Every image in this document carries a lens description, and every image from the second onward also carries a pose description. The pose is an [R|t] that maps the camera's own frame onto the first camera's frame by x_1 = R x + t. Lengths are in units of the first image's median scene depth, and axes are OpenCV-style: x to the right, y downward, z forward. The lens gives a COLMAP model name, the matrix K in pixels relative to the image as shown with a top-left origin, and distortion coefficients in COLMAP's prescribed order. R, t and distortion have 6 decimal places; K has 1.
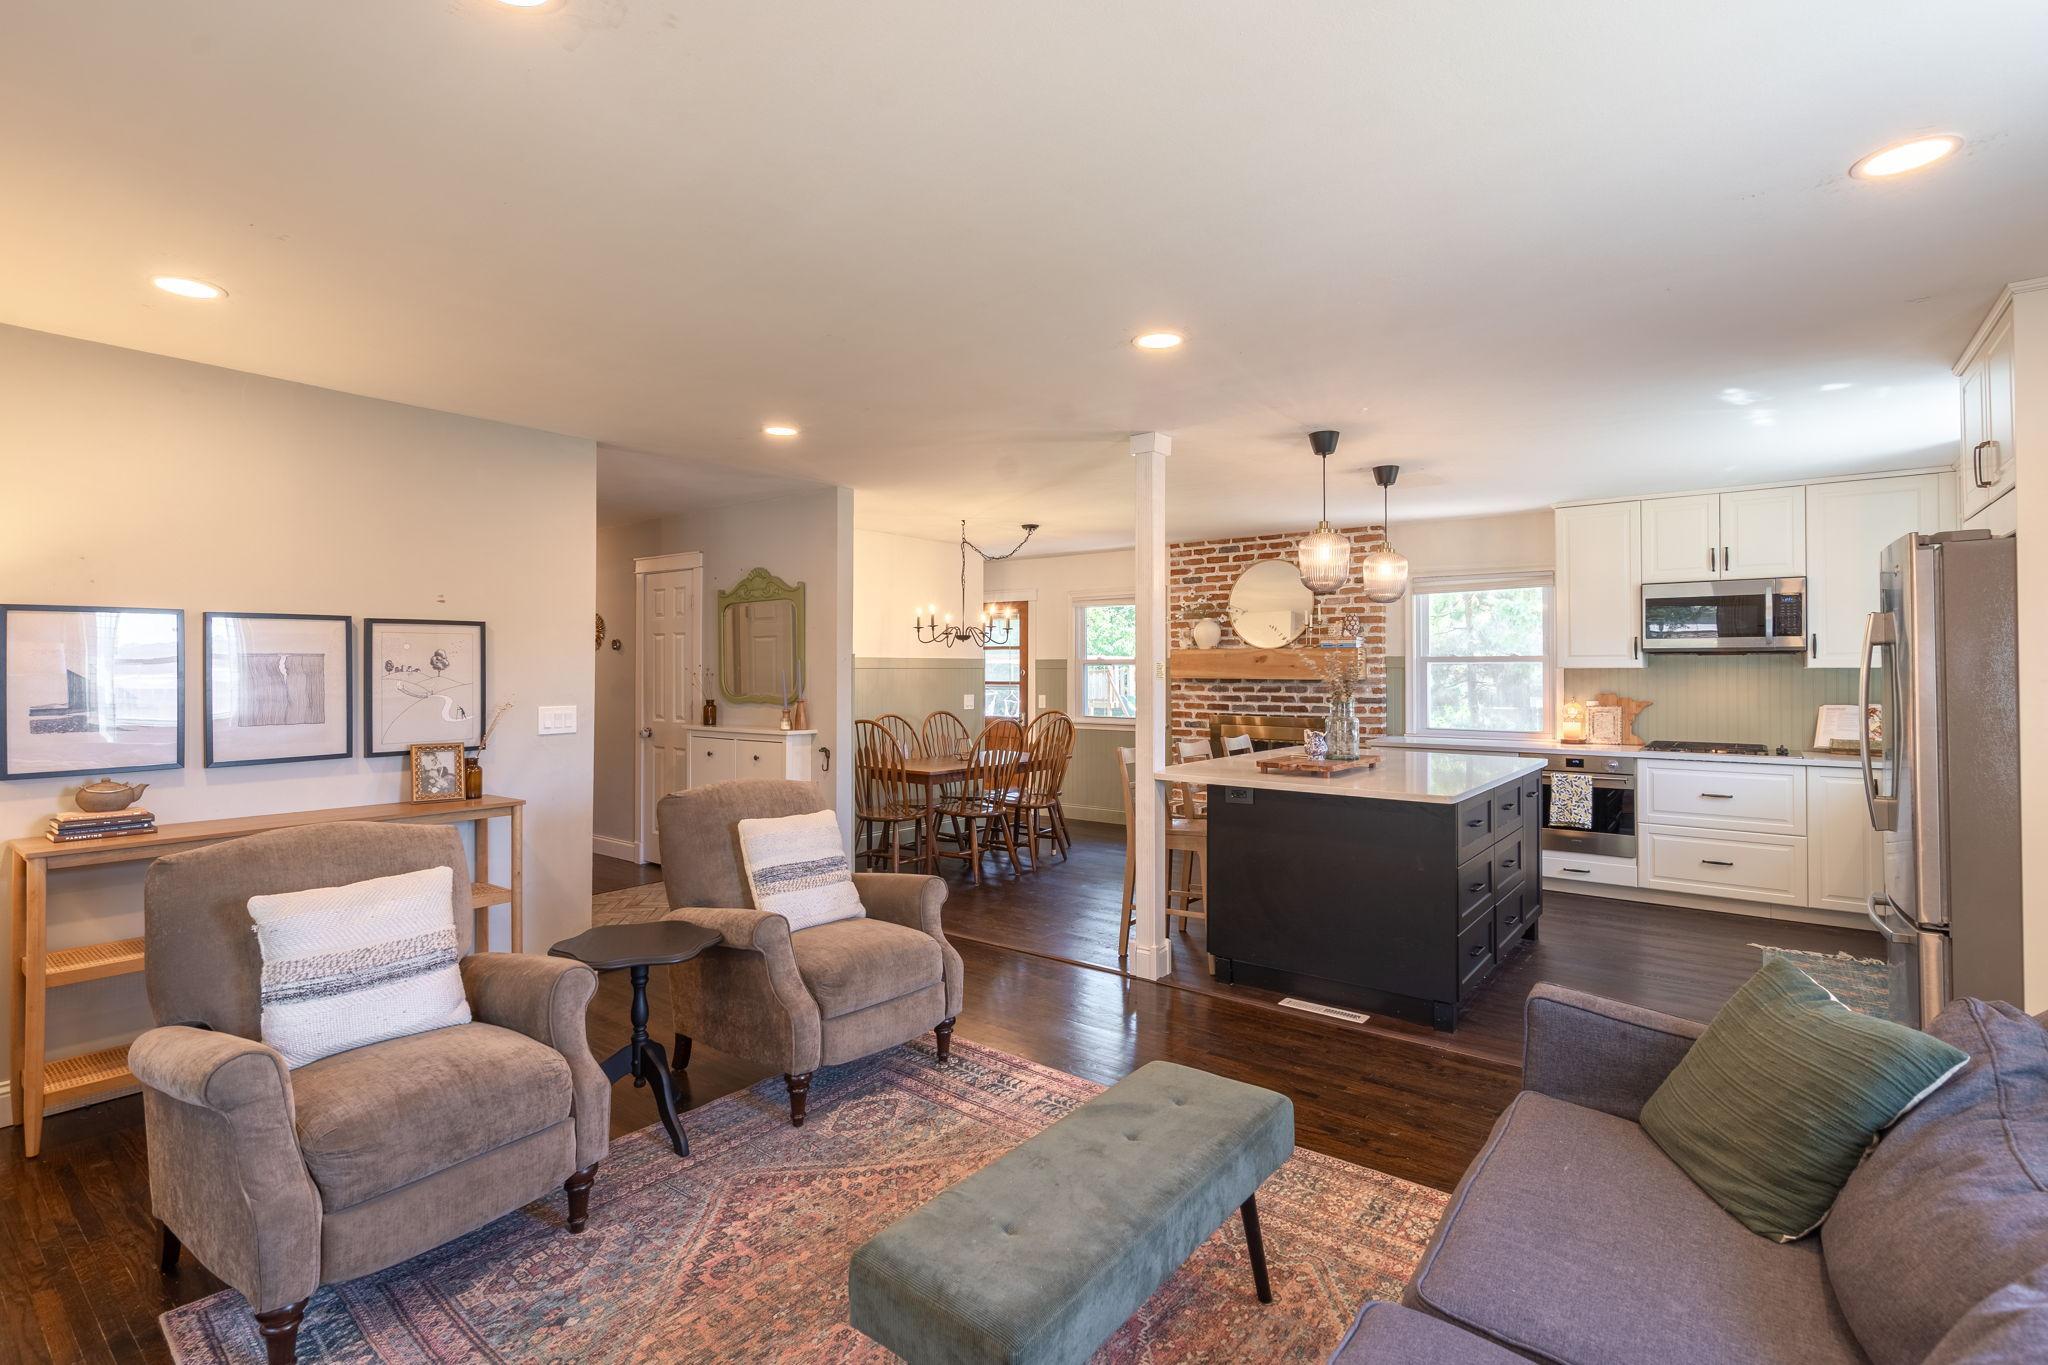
lens RADIAL K [[967.1, 0, 1059.1], [0, 967.1, 663.0], [0, 0, 1]] dist [0.001271, 0.000521]
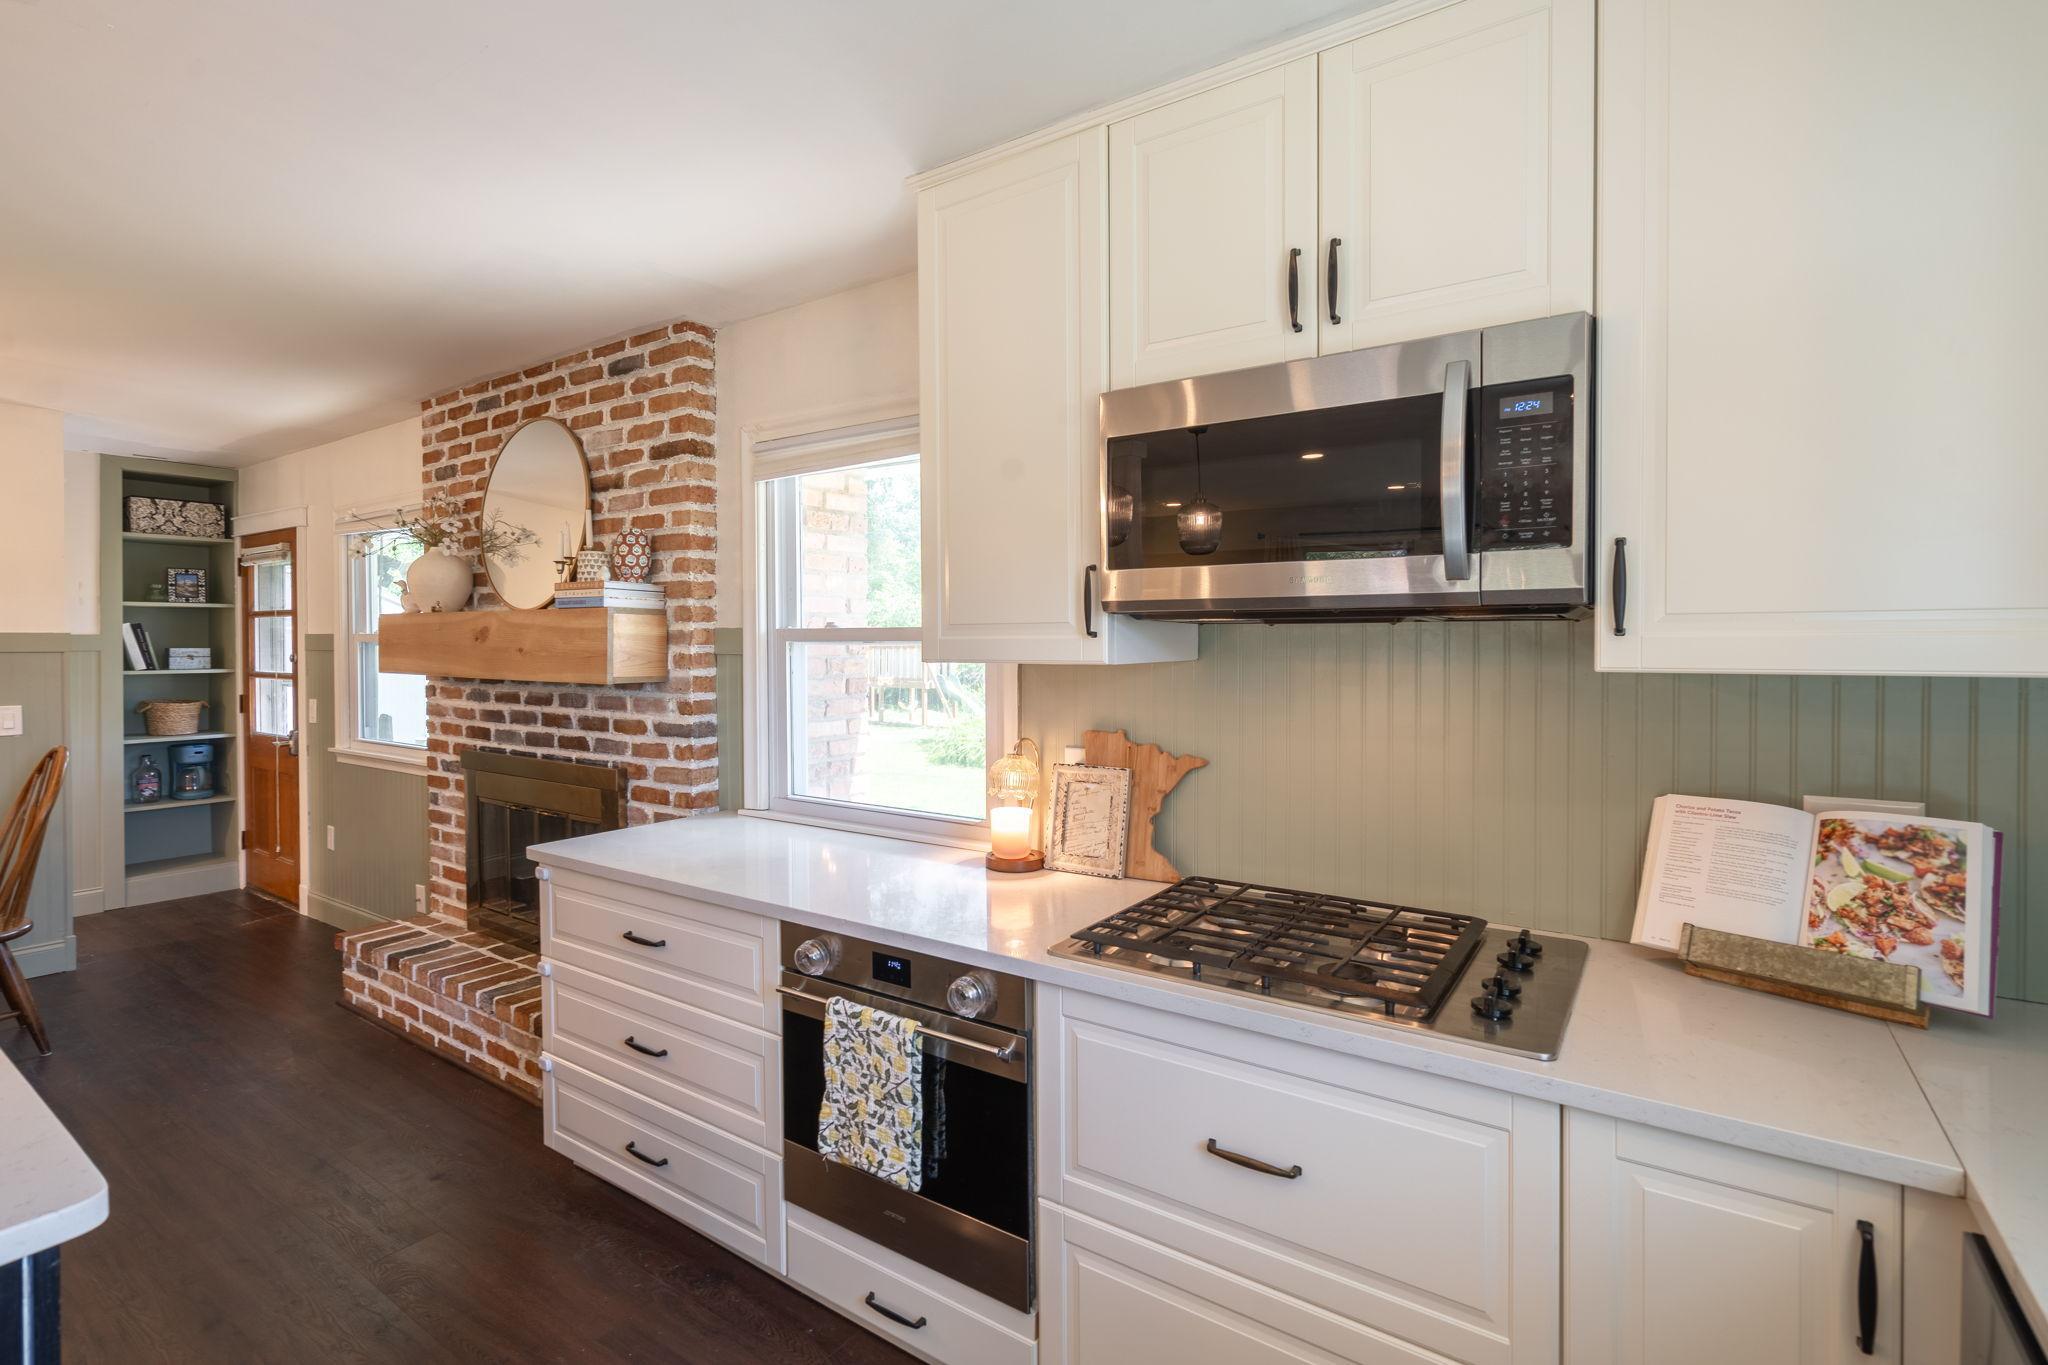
lens RADIAL K [[963.0, 0, 1017.3], [0, 963.0, 649.7], [0, 0, 1]] dist [-0.001965, 0.000045]
pose [[0.999808, -0.001231, 0.019540, 0.526726], [0.000934, 0.999884, 0.015181, -0.004001], [-0.019557, -0.015160, 0.999694, 0.640245]]
